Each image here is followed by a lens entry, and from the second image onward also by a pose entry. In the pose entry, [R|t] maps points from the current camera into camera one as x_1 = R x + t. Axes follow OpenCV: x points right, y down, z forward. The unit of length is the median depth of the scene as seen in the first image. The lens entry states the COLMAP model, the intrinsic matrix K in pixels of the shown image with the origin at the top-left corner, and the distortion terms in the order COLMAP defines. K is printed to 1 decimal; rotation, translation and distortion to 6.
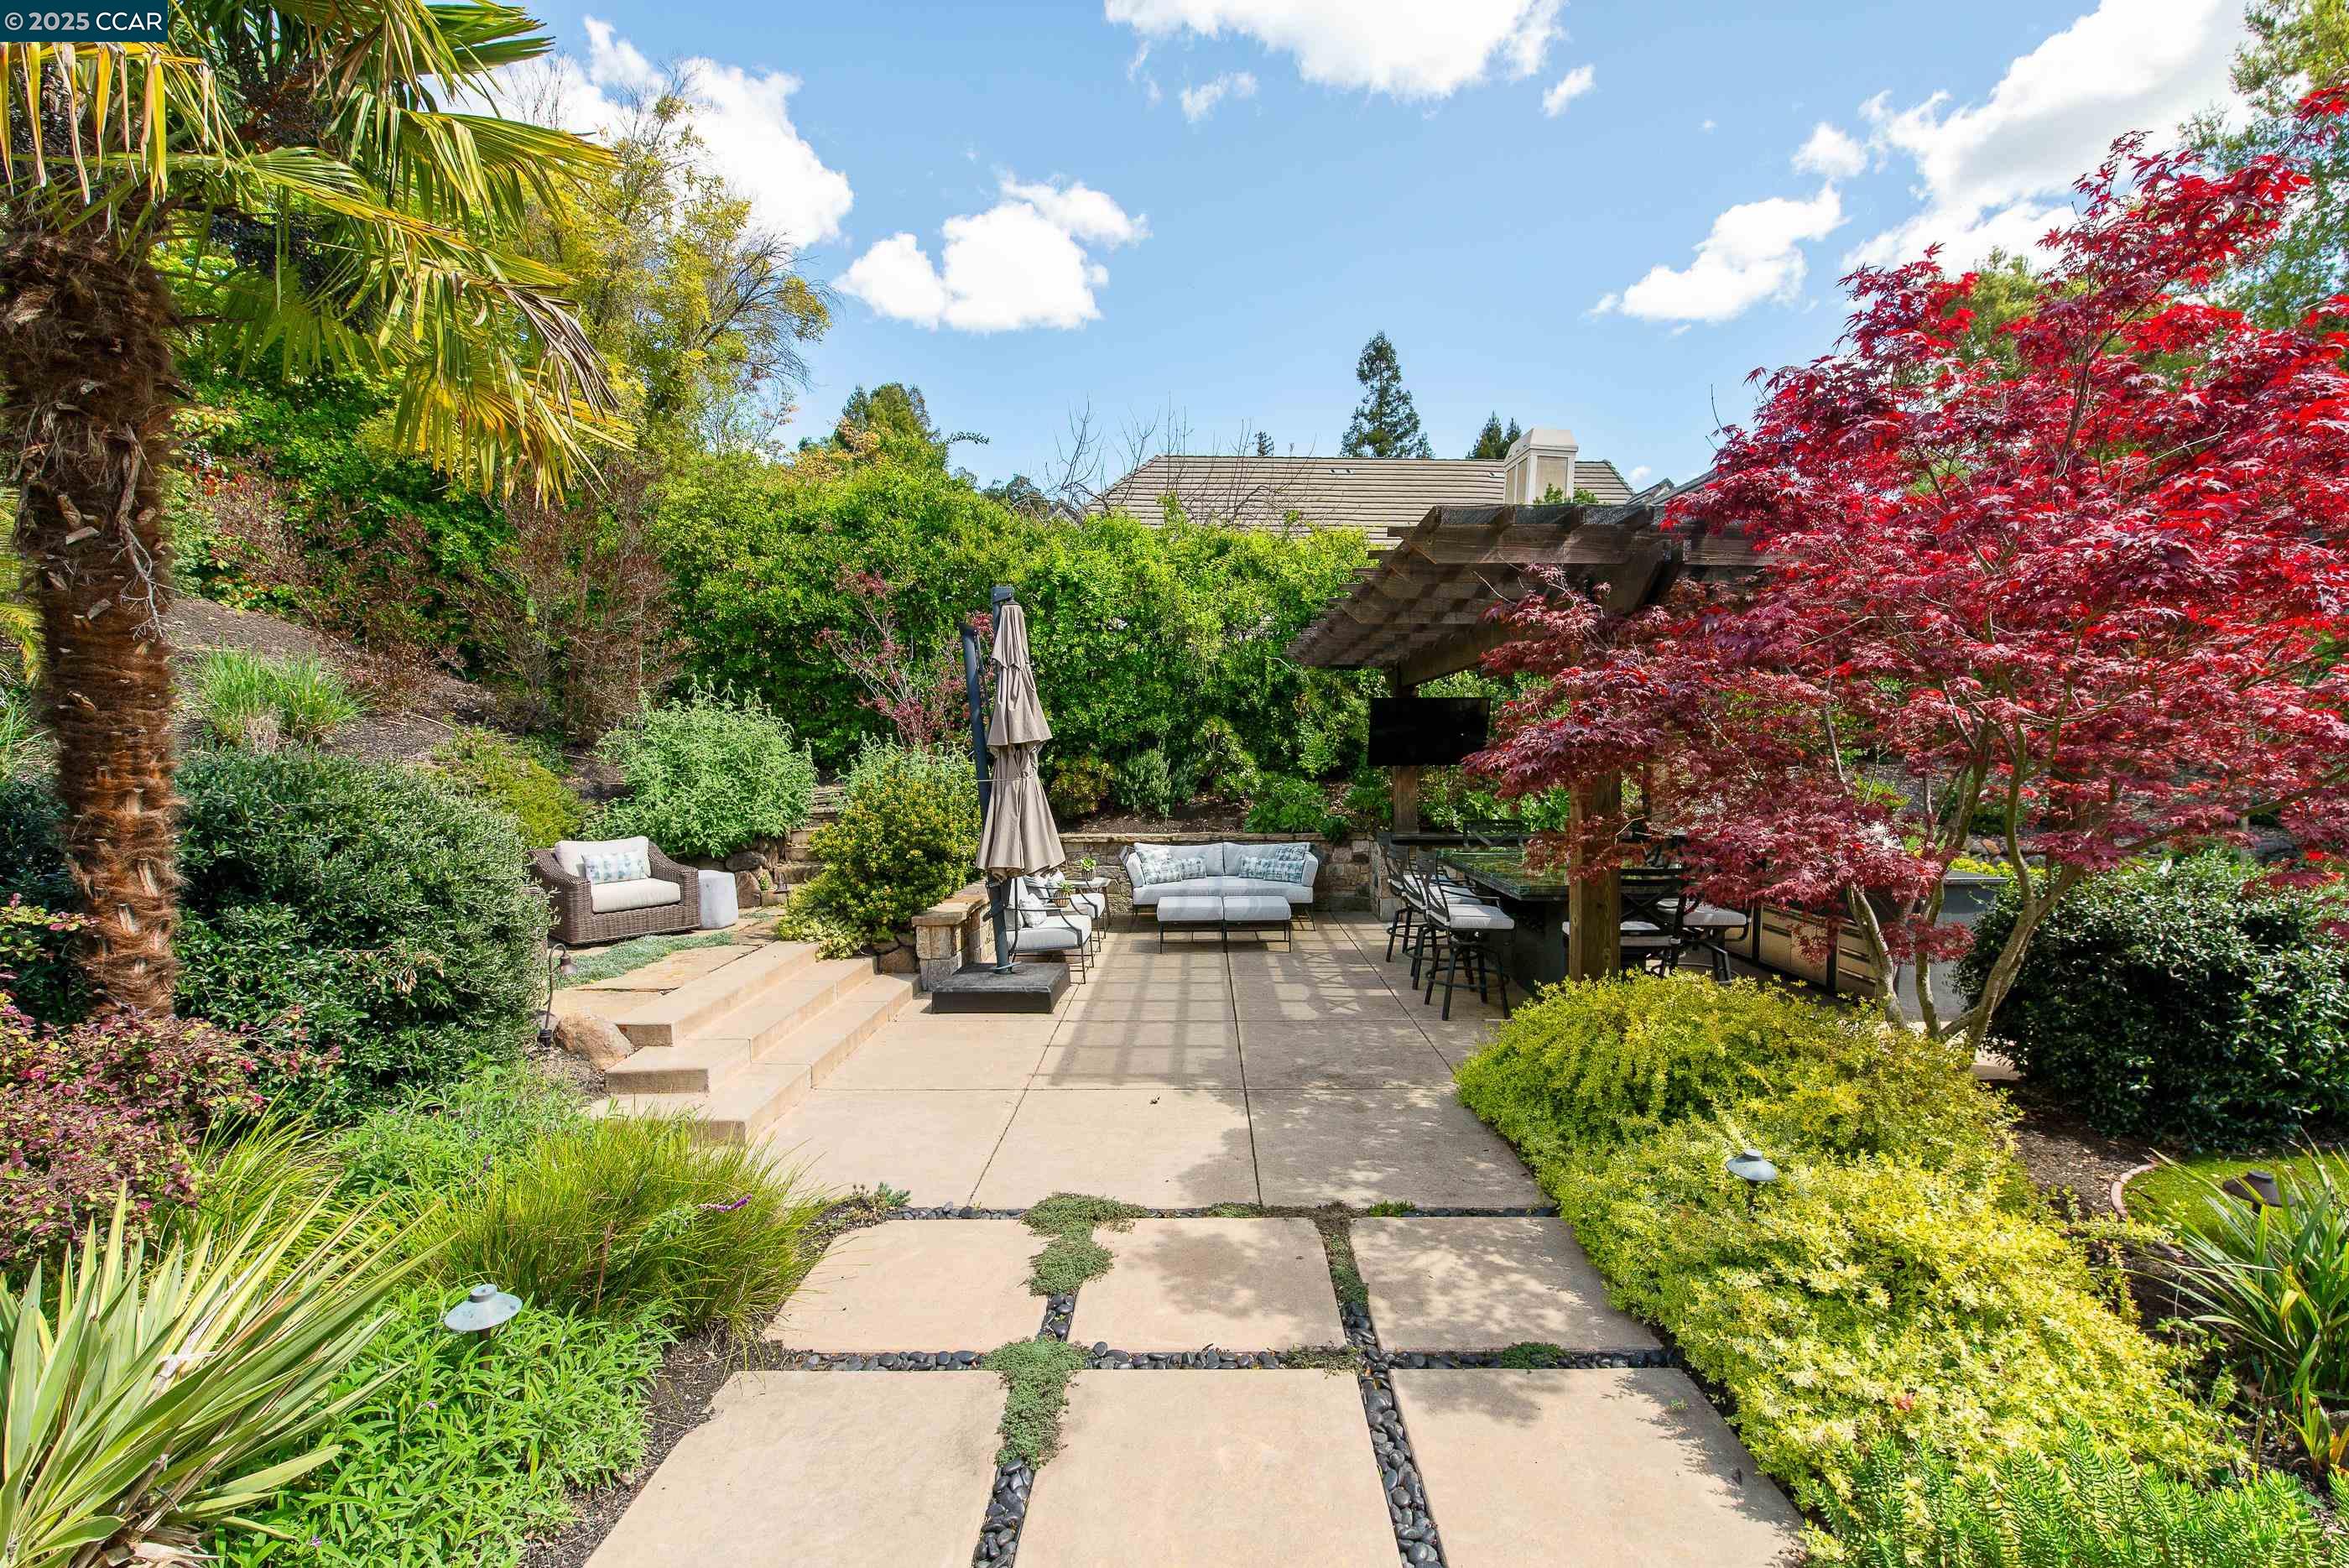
lens RADIAL K [[1017.0, 0, 1219.0], [0, 1017.0, 810.7], [0, 0, 1]] dist [0.004733, 0.000015]
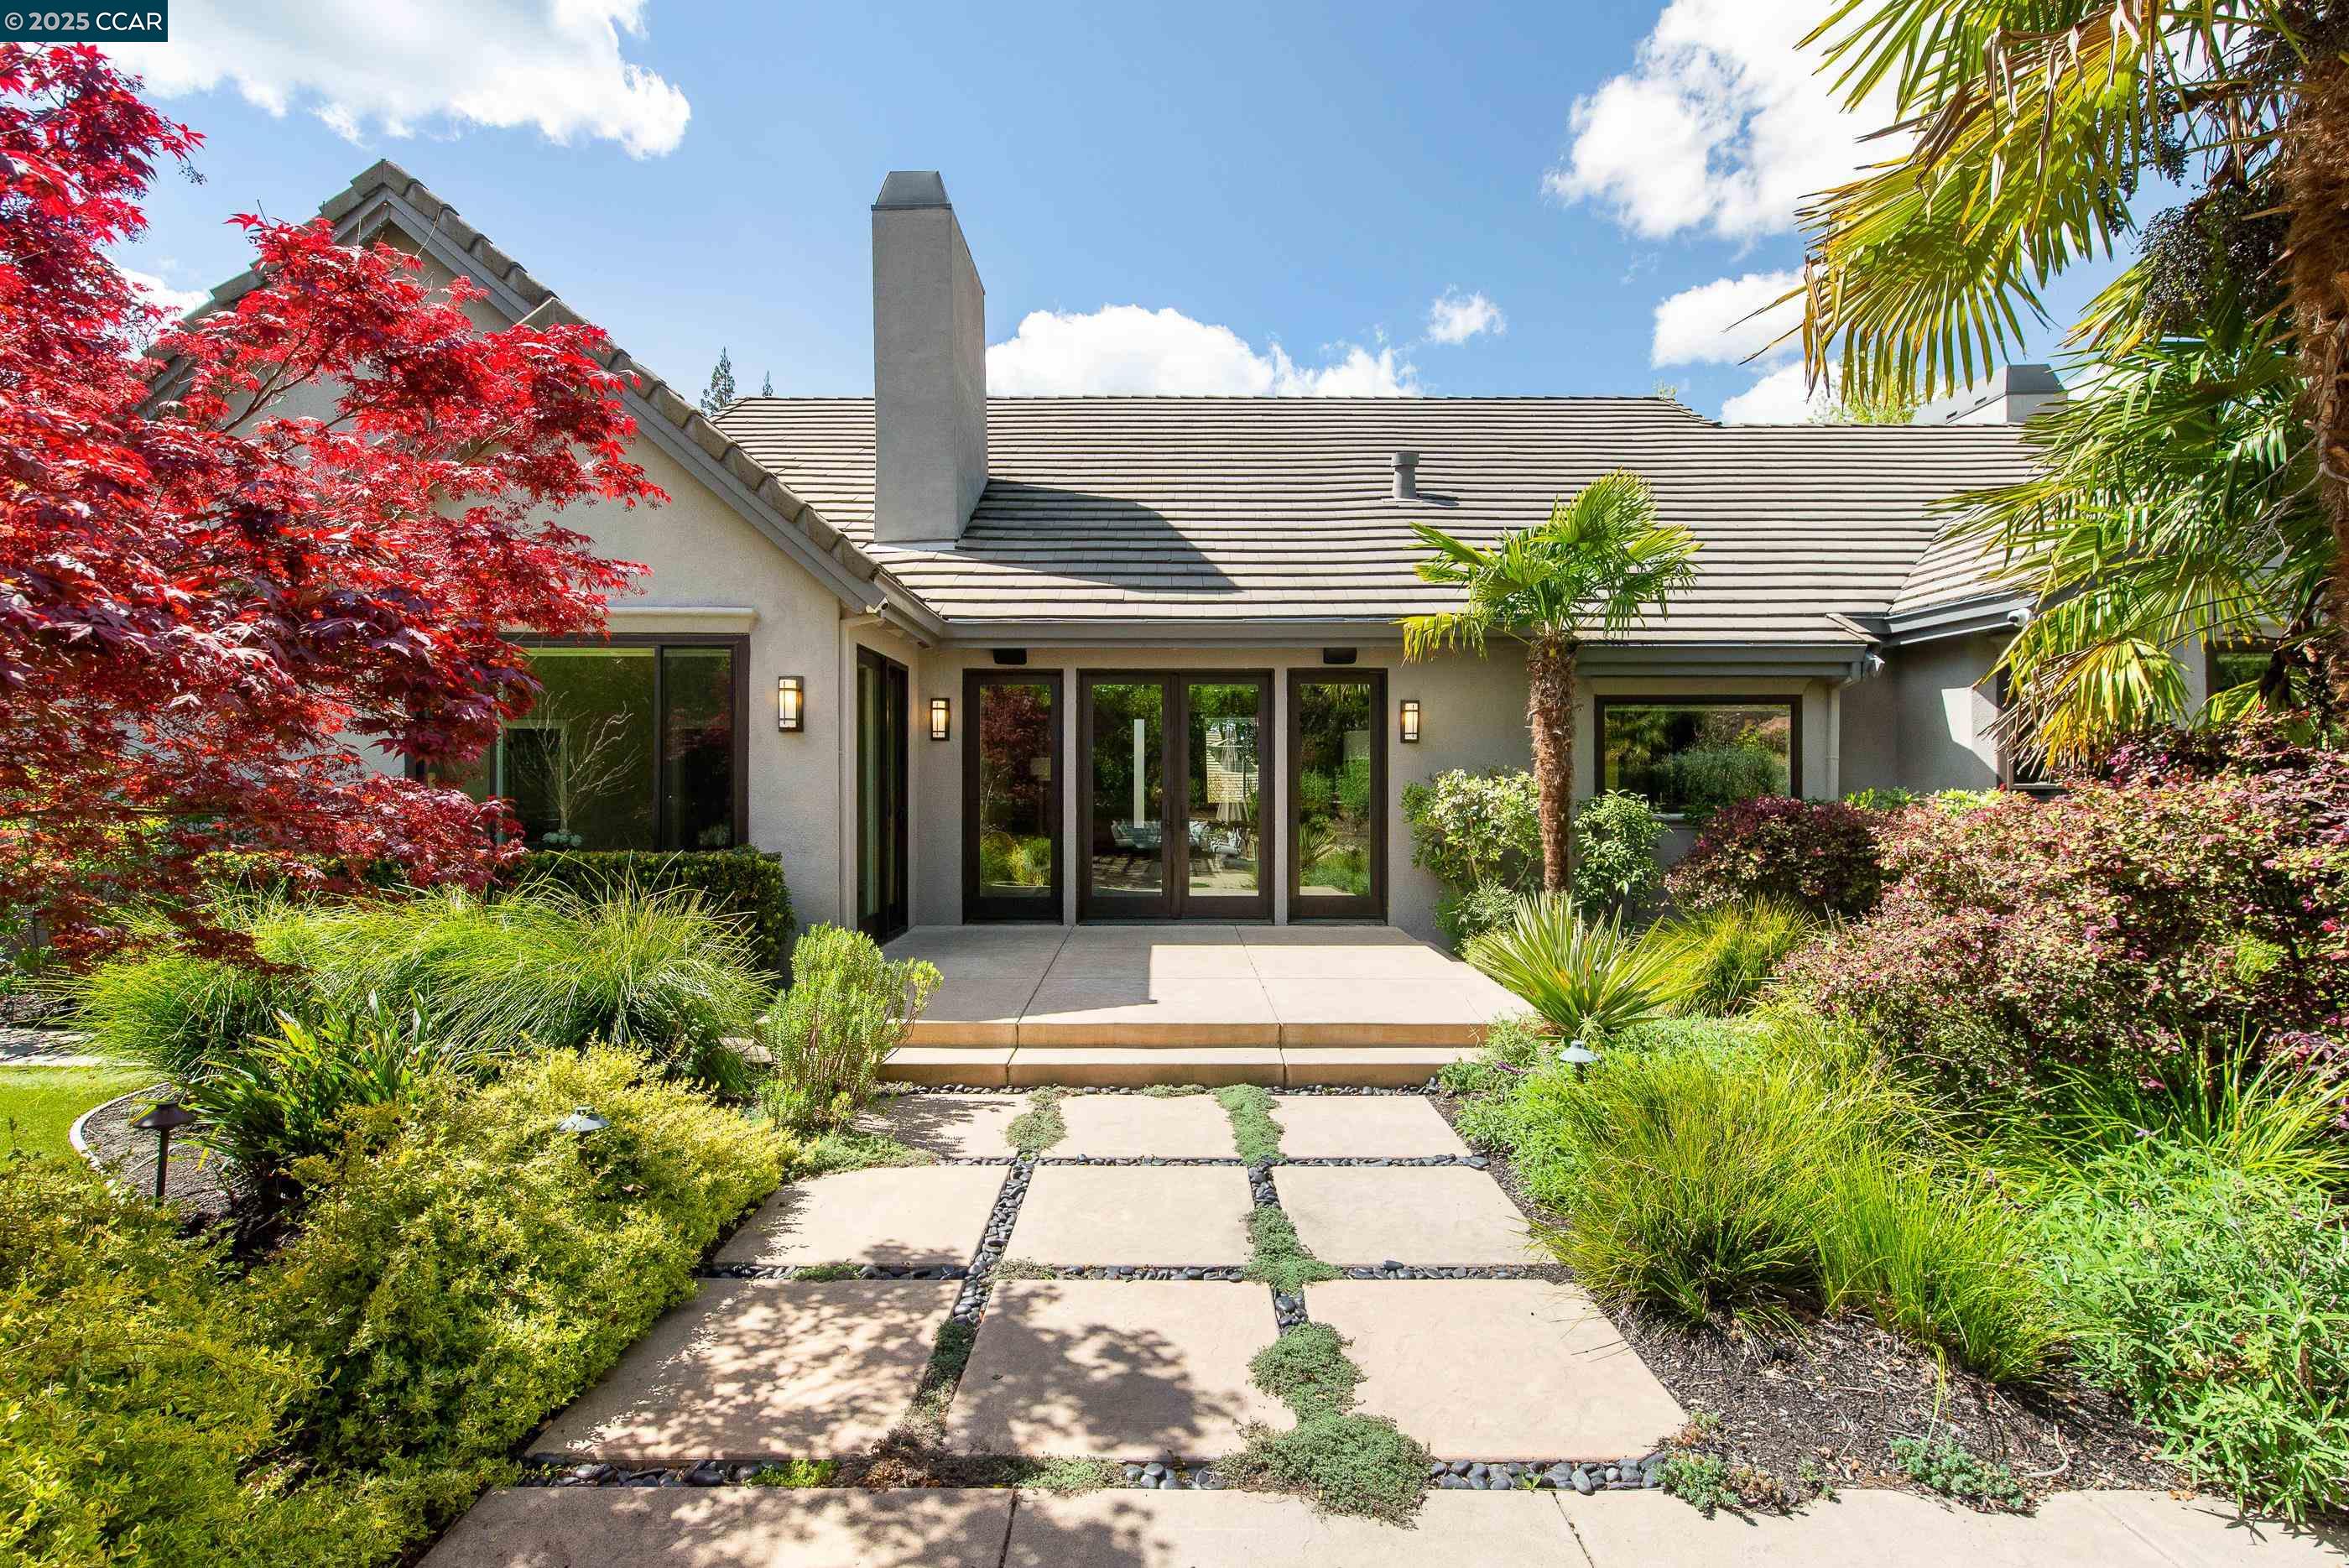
lens RADIAL K [[1015.3, 0, 1212.7], [0, 1015.3, 784.2], [0, 0, 1]] dist [0.002403, 0.000239]
pose [[-0.999354, 0.014783, -0.032771, -0.026208], [0.013039, 0.998520, 0.052791, -0.011128], [0.033503, 0.052329, -0.998068, 0.778601]]
